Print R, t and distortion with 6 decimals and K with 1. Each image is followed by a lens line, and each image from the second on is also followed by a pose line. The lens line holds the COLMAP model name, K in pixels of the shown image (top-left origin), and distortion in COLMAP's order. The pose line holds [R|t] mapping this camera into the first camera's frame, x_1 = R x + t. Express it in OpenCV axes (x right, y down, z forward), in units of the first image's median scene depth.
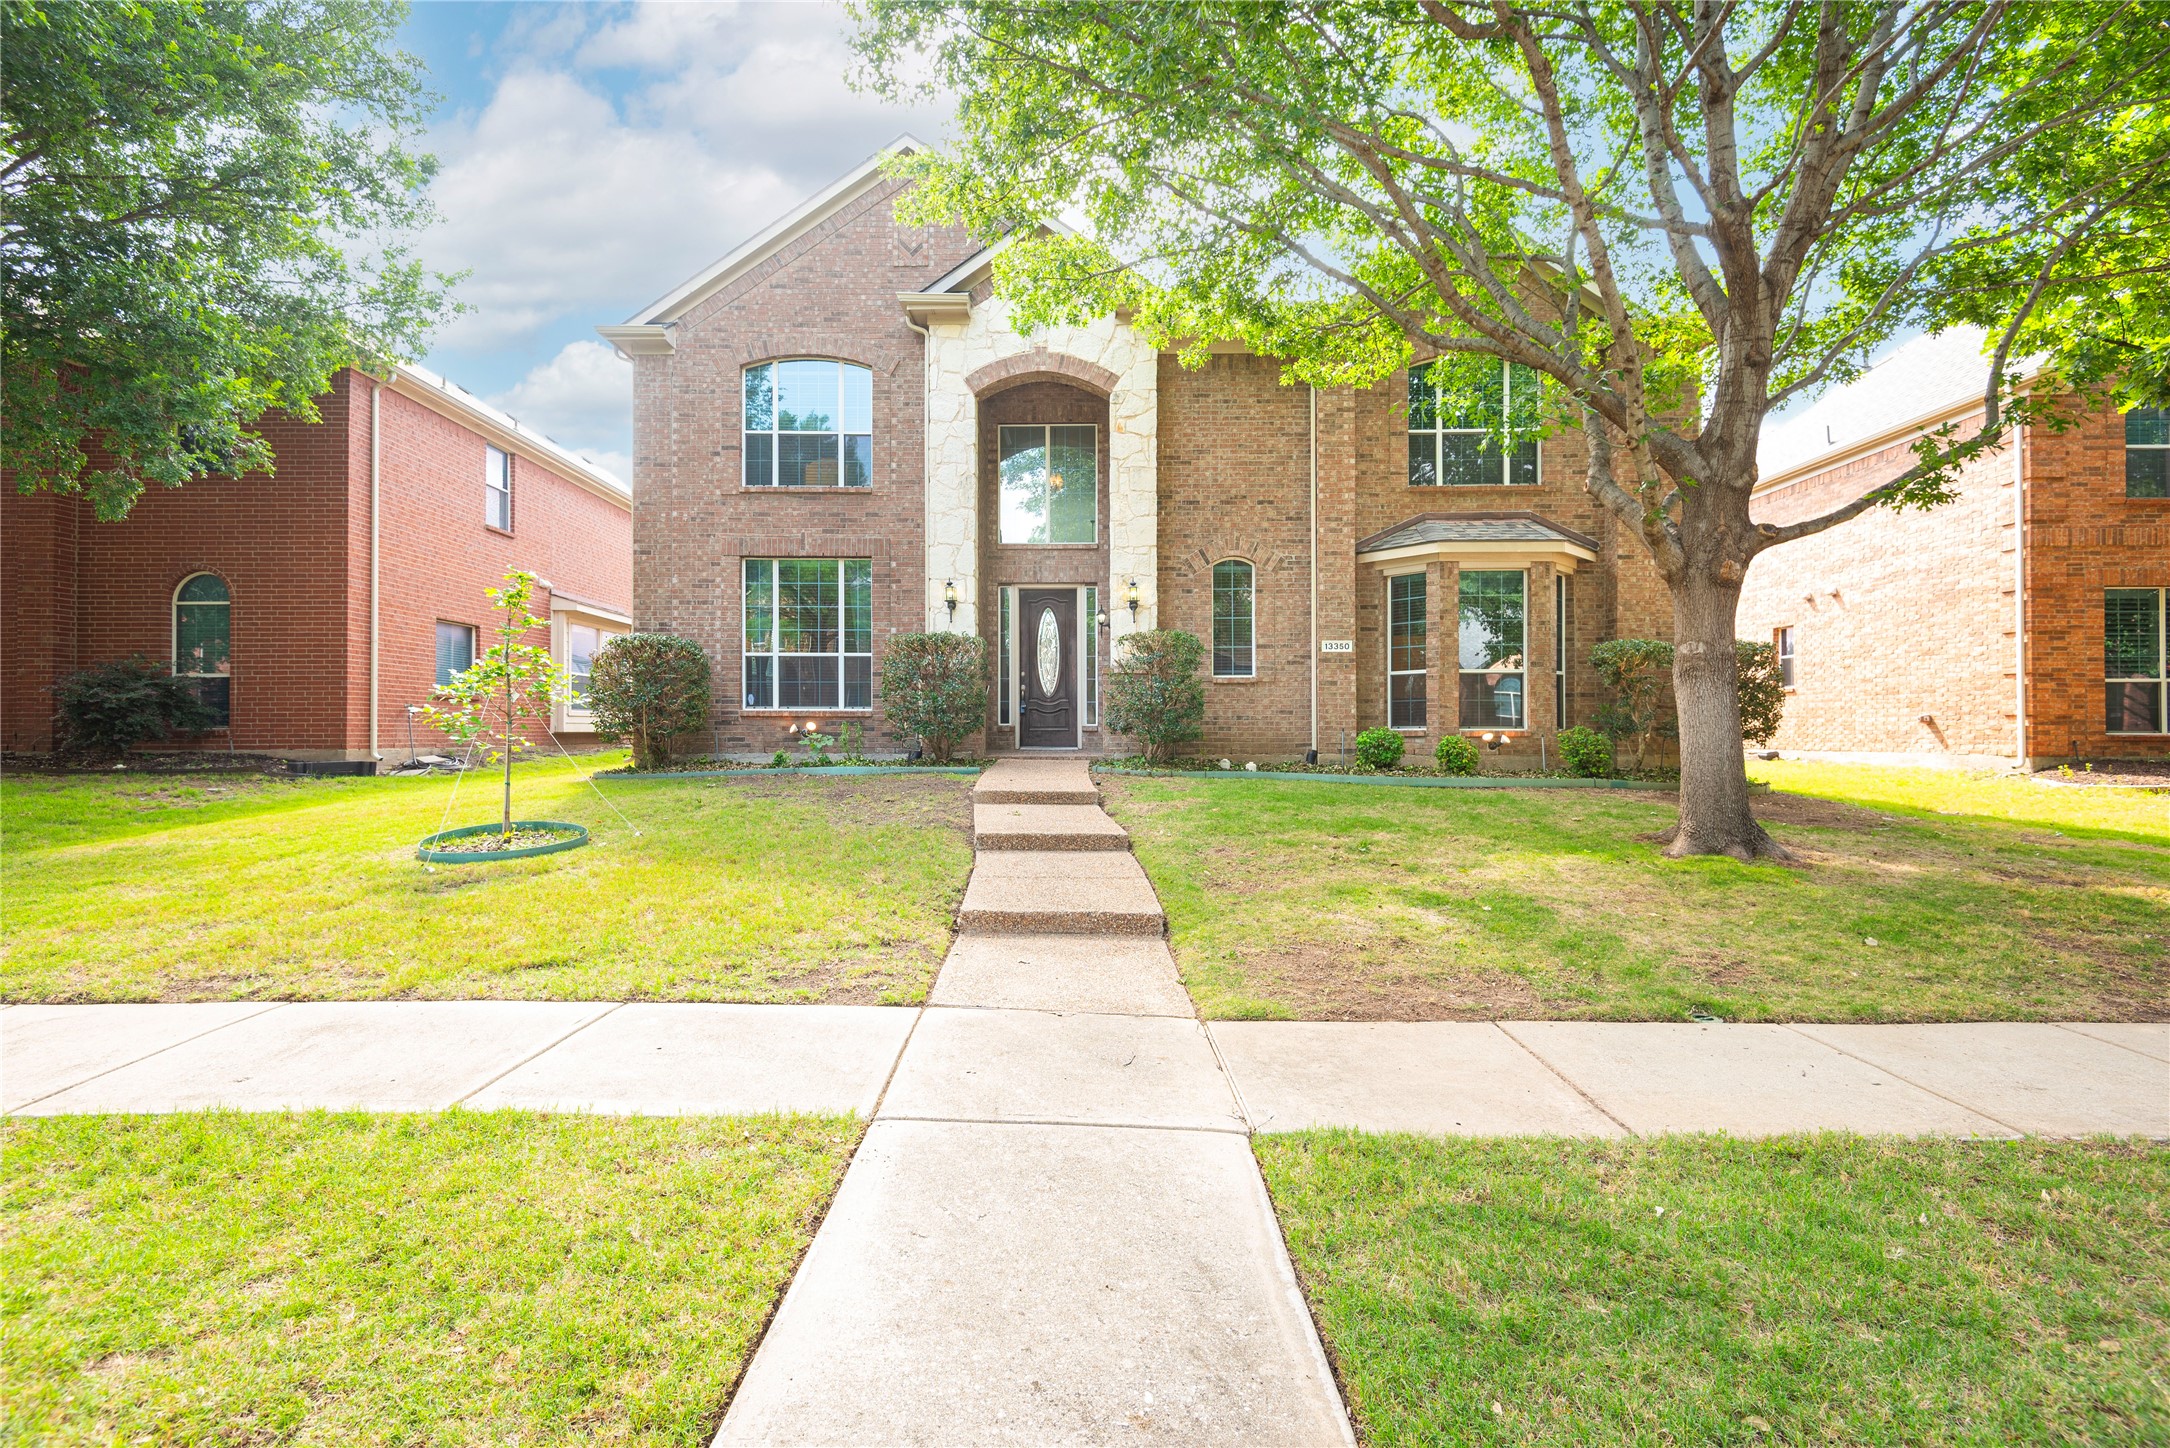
lens RADIAL K [[974.3, 0, 1081.5], [0, 974.3, 724.4], [0, 0, 1]] dist [0.025155, -0.014912]
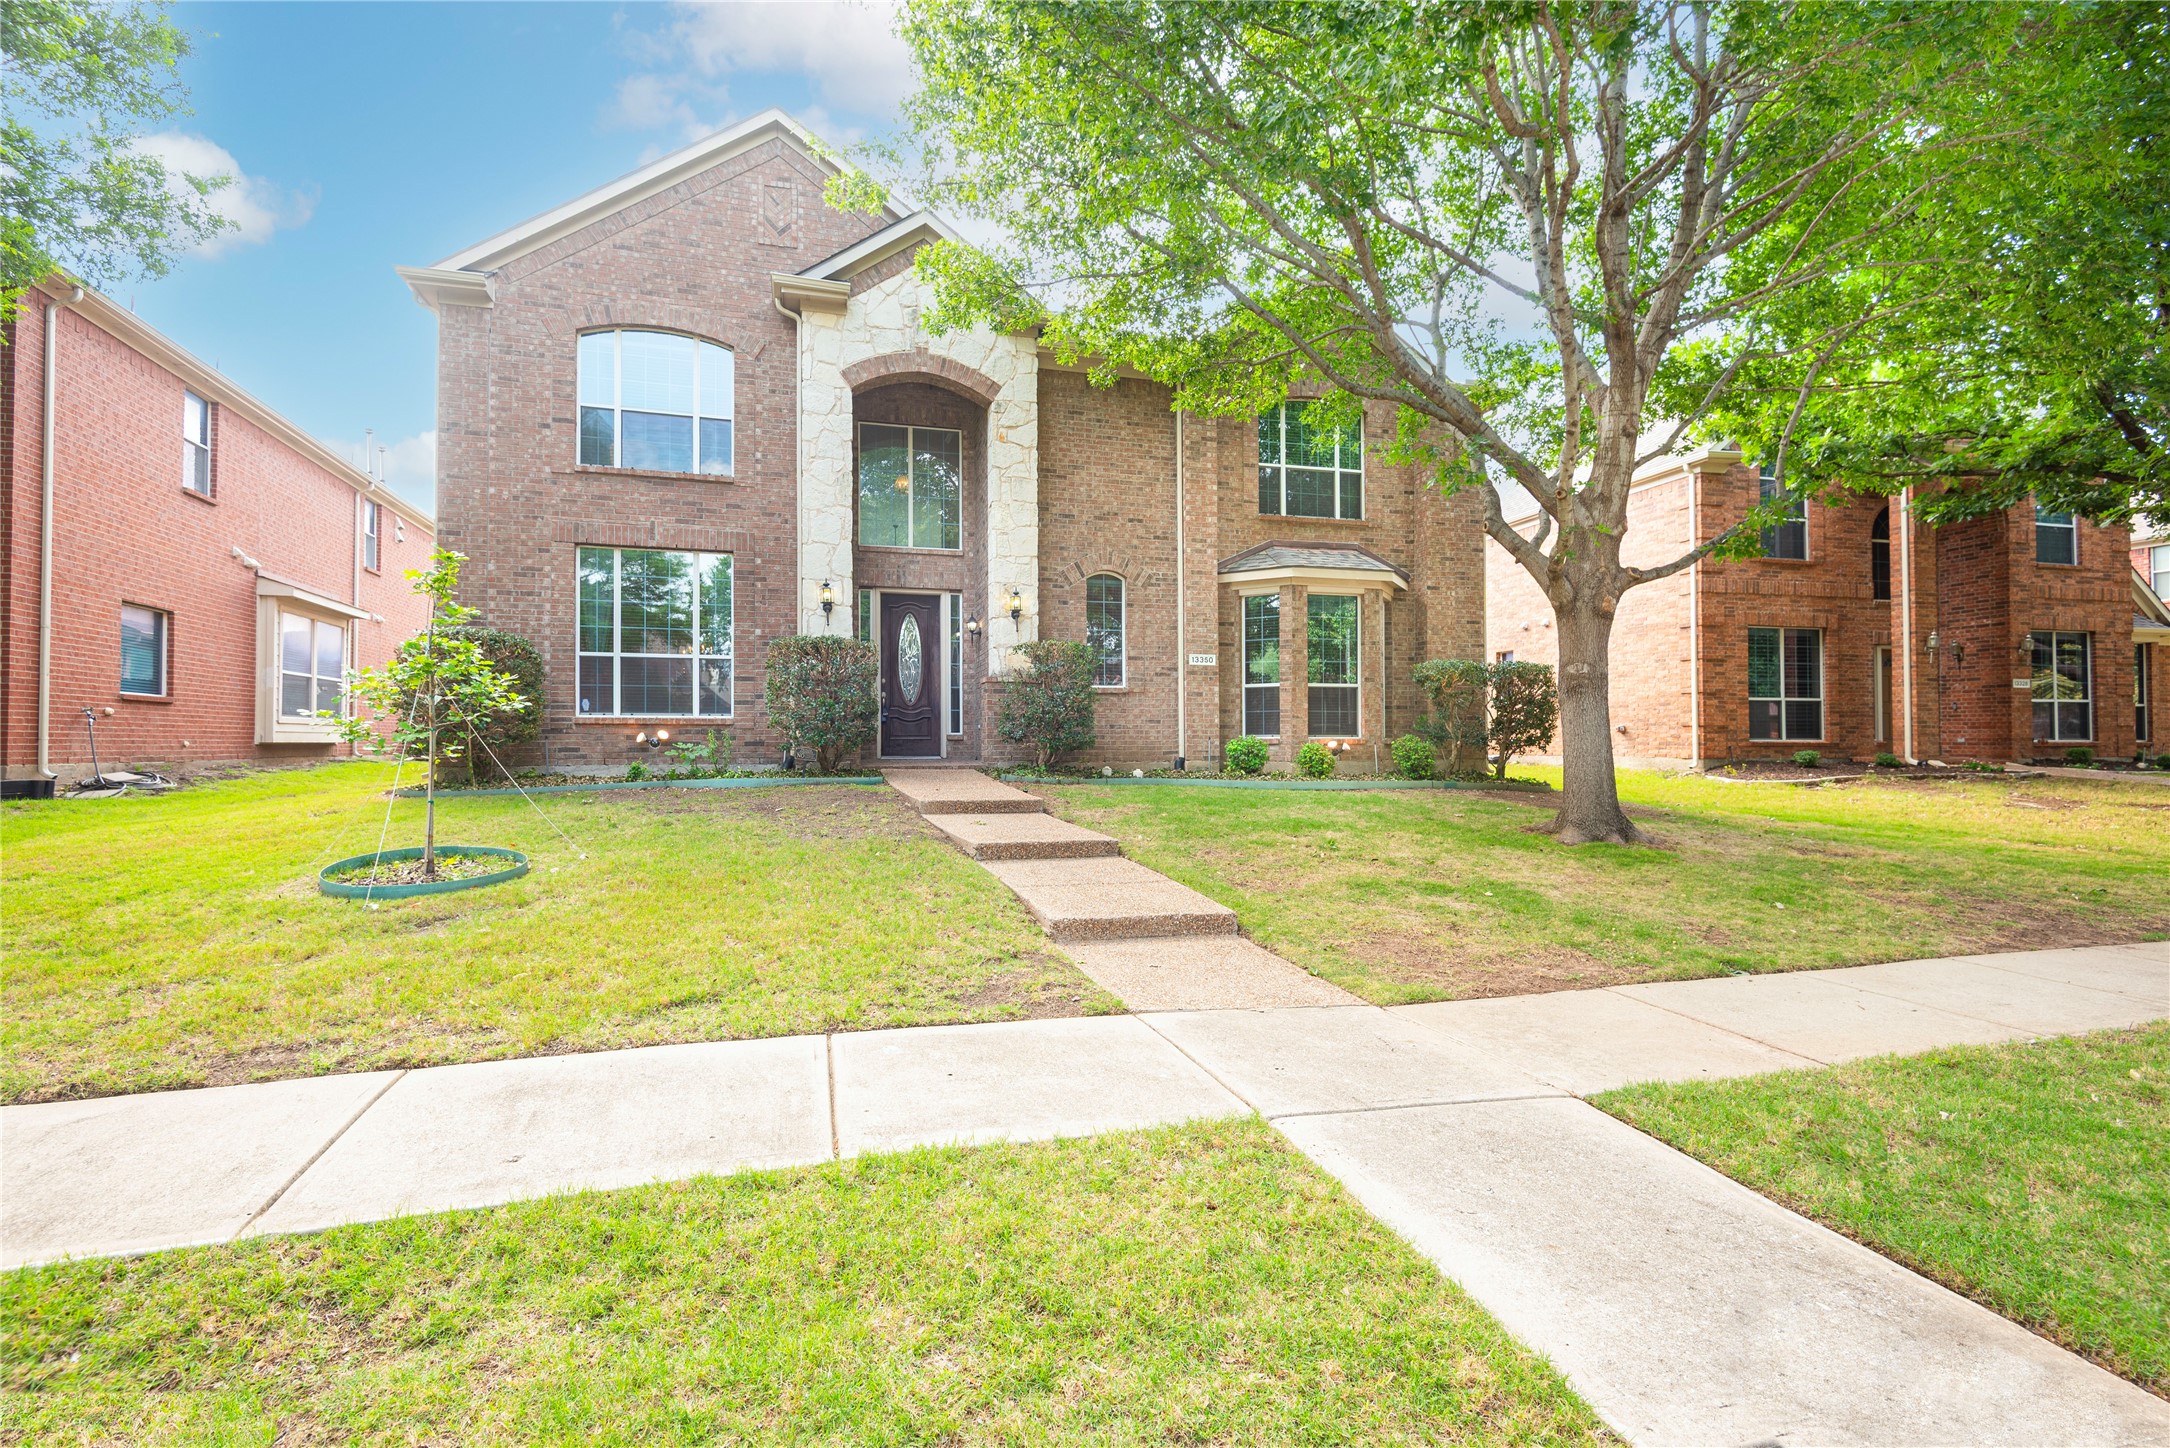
lens RADIAL K [[974.3, 0, 1076.2], [0, 974.3, 726.0], [0, 0, 1]] dist [0.025155, -0.014912]
pose [[0.960087, 0.002663, 0.279688, -0.169442], [-0.000297, 0.999964, -0.008499, 0.001262], [-0.279700, 0.008077, 0.960053, 0.019302]]
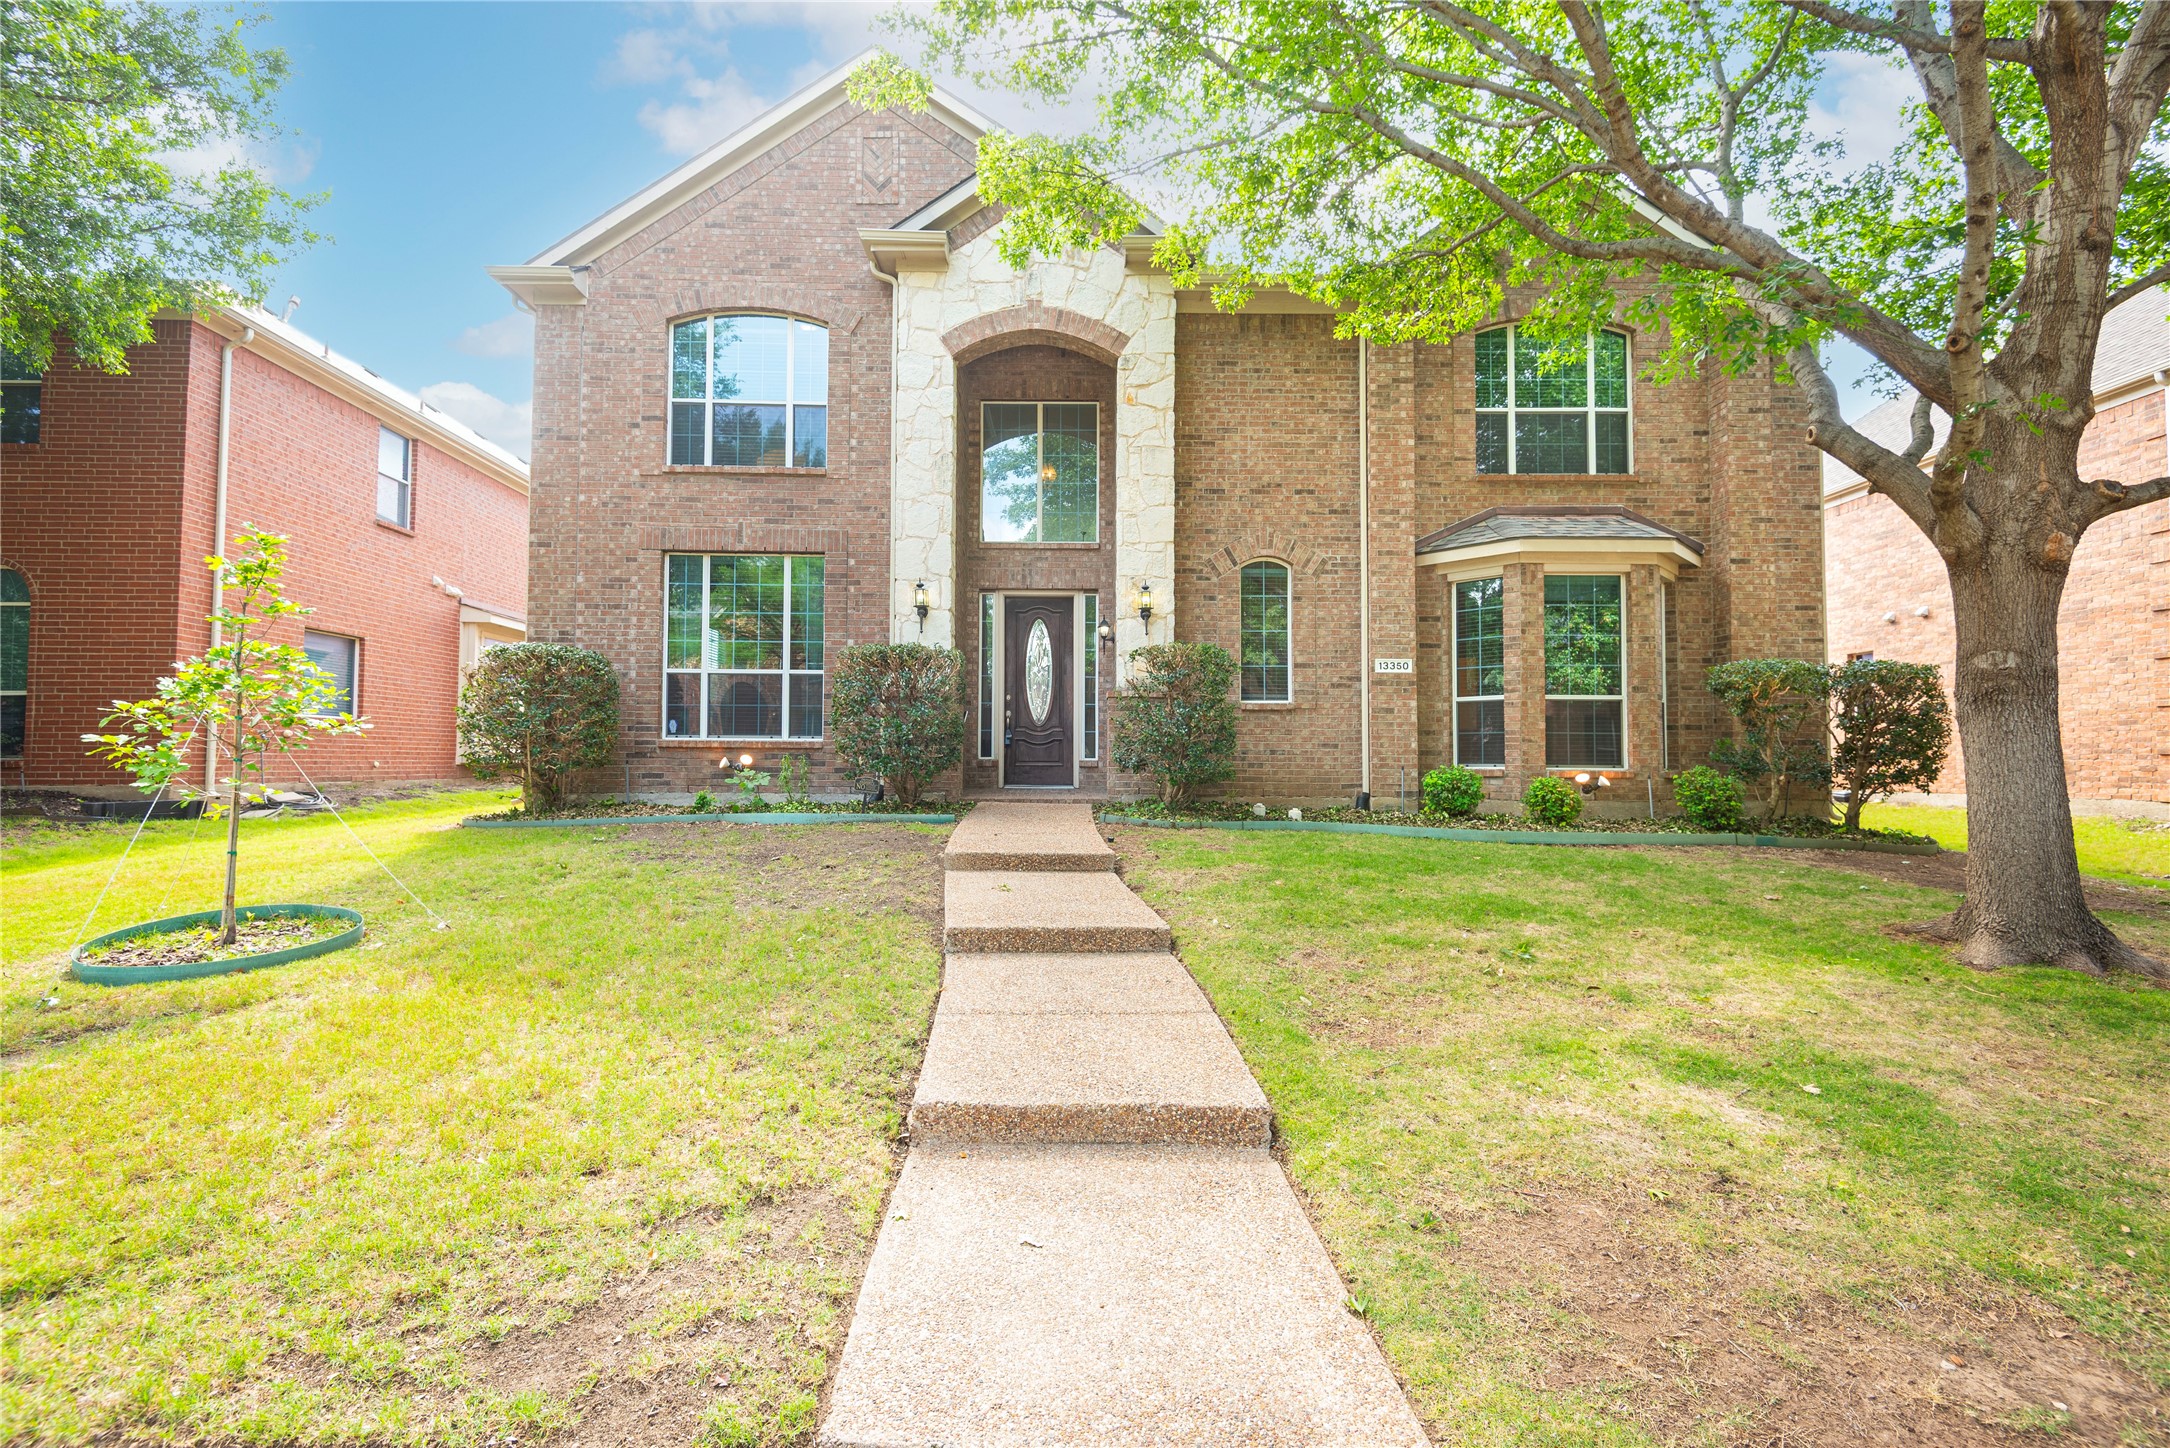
lens RADIAL K [[974.3, 0, 1081.1], [0, 974.3, 722.7], [0, 0, 1]] dist [0.025155, -0.014912]
pose [[0.999741, 0.006264, 0.021895, -0.018263], [-0.005582, 0.999501, -0.031085, -0.005593], [-0.022079, 0.030954, 0.999277, 0.191376]]
